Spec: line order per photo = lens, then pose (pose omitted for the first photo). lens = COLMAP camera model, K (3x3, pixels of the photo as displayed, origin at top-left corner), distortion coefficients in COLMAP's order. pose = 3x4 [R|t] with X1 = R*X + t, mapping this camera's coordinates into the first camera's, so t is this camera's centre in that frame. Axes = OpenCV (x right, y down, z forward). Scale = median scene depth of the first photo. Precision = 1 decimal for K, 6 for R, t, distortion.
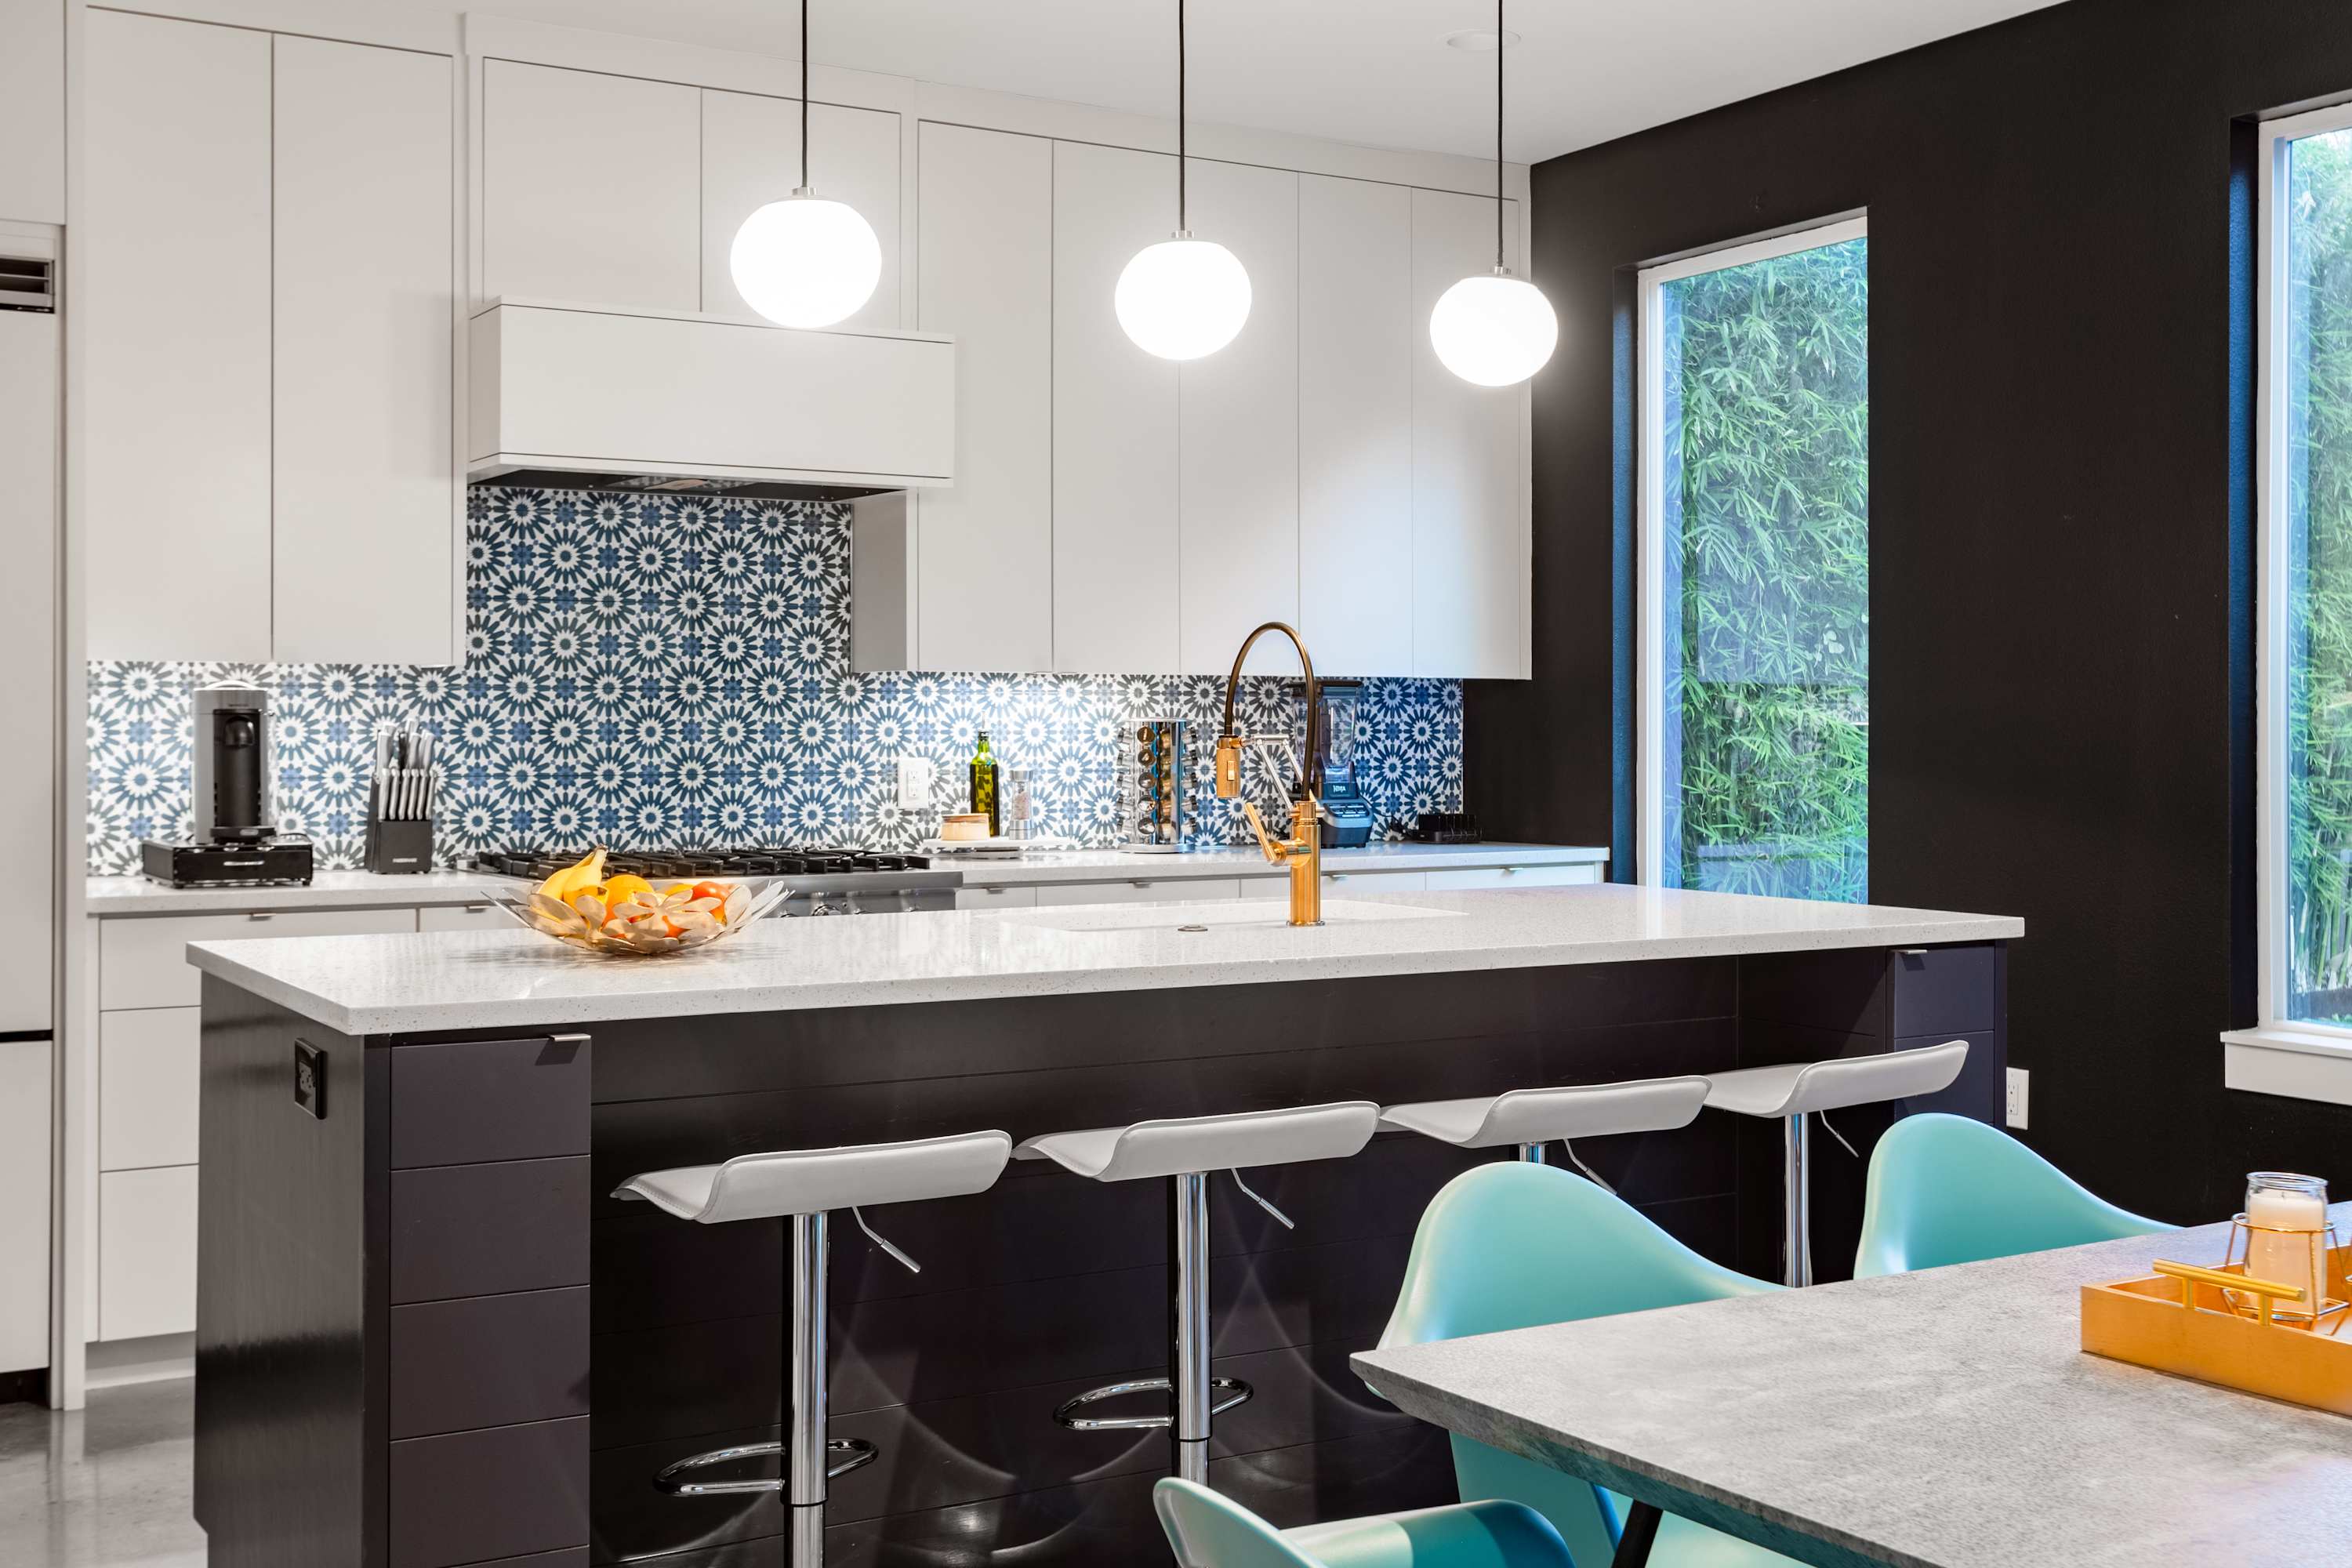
lens RADIAL K [[2526.1, 0, 1176.1], [0, 2526.1, 769.7], [0, 0, 1]] dist [-0.000145, 0.000000]
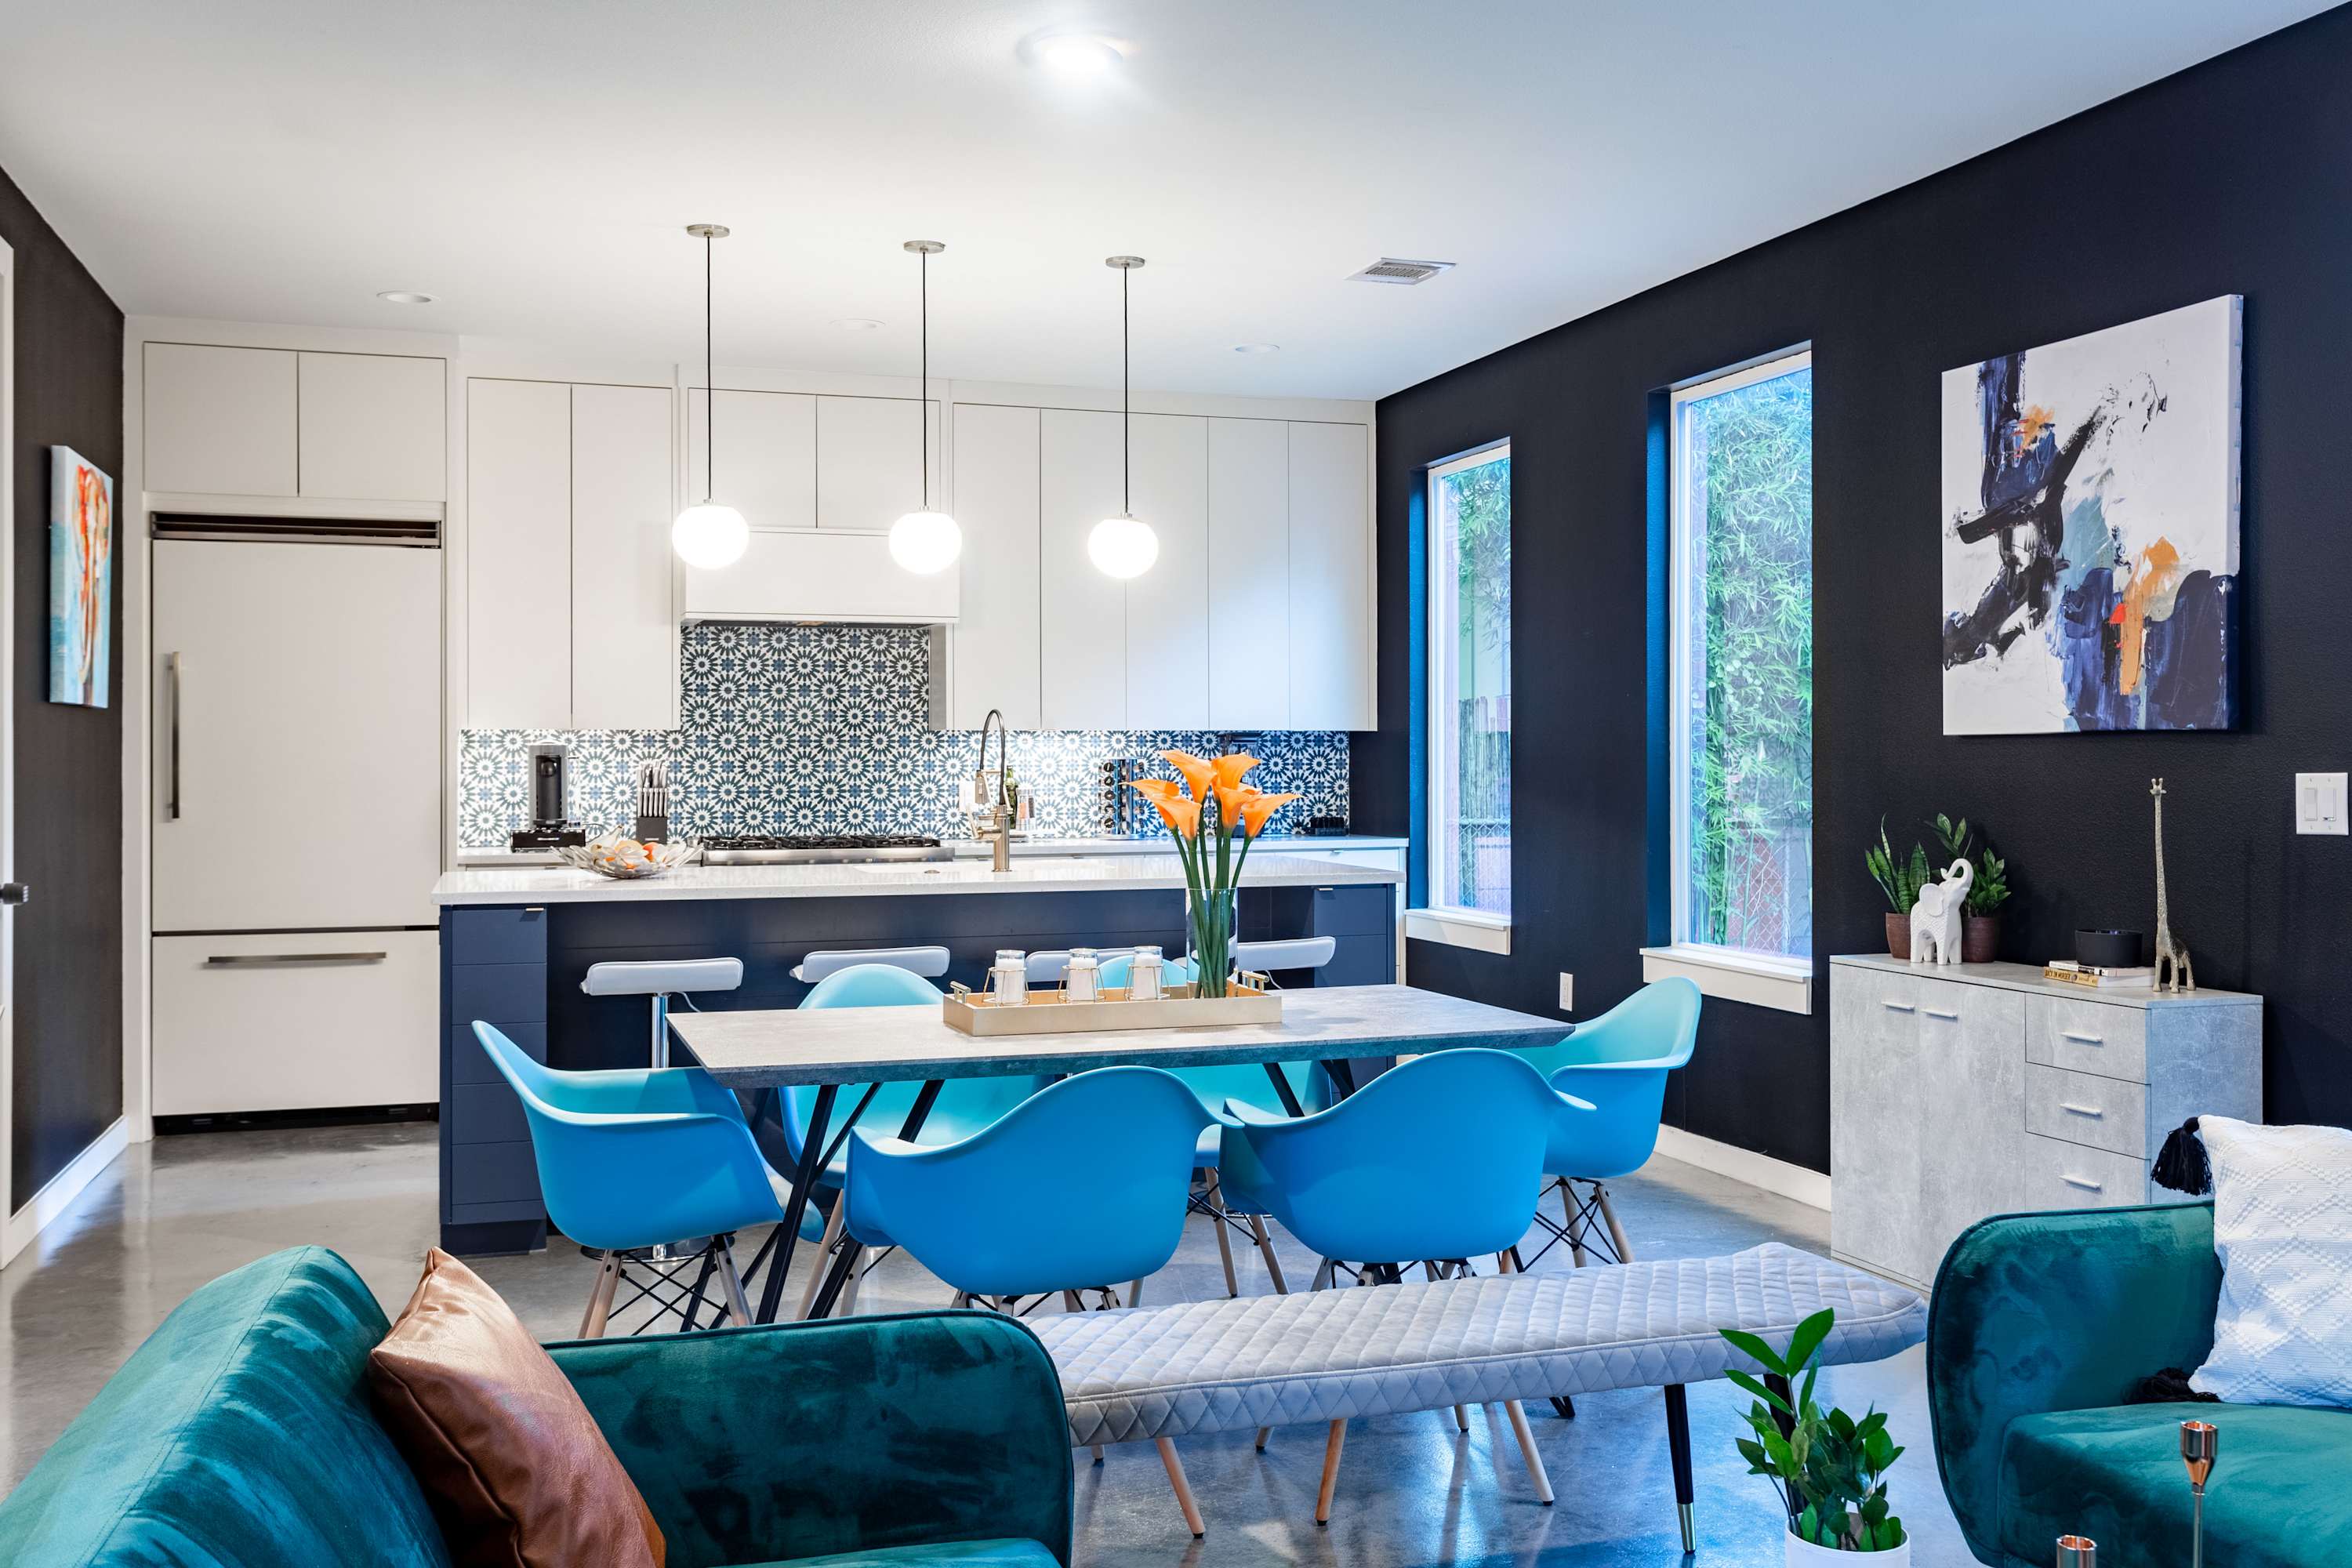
lens RADIAL K [[2061.3, 0, 1176.1], [0, 2061.3, 792.2], [0, 0, 1]] dist [-0.002176, -0.000694]
pose [[0.976562, 0.000789, -0.215234, 0.338432], [-0.000508, 0.999999, 0.001360, 0.000495], [0.215235, -0.001219, 0.976562, -0.311397]]
